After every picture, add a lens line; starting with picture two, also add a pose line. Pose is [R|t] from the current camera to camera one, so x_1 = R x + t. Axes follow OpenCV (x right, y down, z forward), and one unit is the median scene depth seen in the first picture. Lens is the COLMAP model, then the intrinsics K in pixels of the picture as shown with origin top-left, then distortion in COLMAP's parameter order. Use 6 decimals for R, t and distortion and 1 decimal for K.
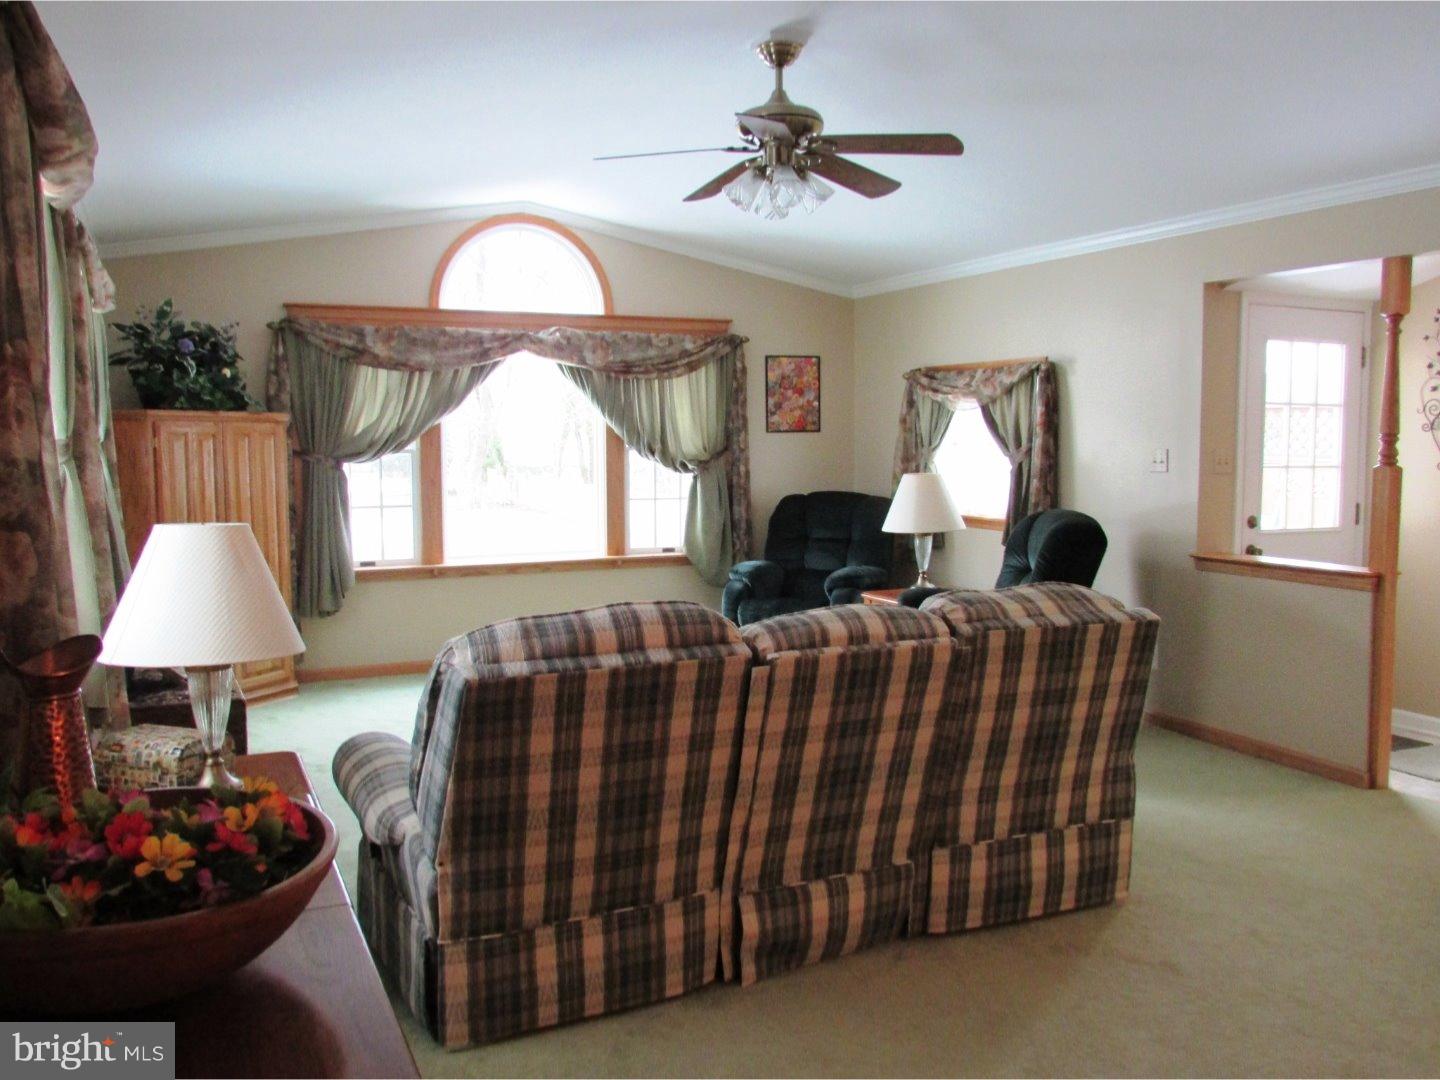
lens RADIAL K [[1201.5, 0, 723.3], [0, 1201.5, 541.7], [0, 0, 1]] dist [-0.029106, -0.000725]
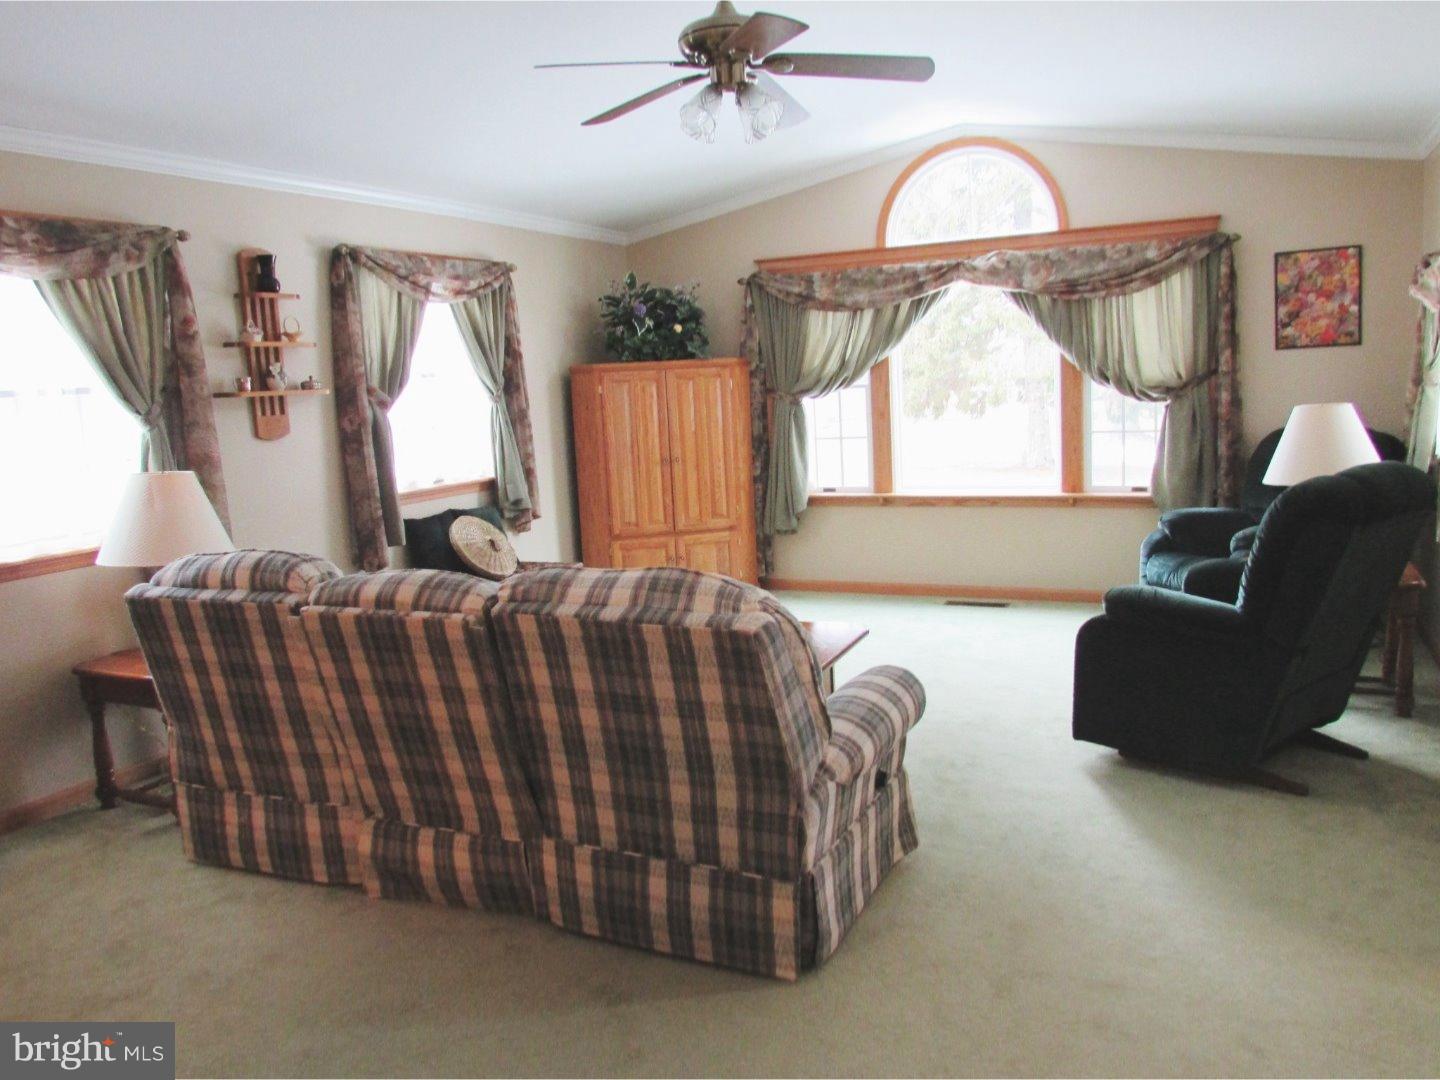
lens RADIAL K [[1127.2, 0, 718.8], [0, 1127.2, 534.2], [0, 0, 1]] dist [-0.042984, 0.004174]
pose [[0.629534, 0.079199, -0.772926, 0.436339], [-0.019265, 0.996077, 0.086373, -0.028000], [0.776734, -0.039485, 0.628590, 0.264015]]
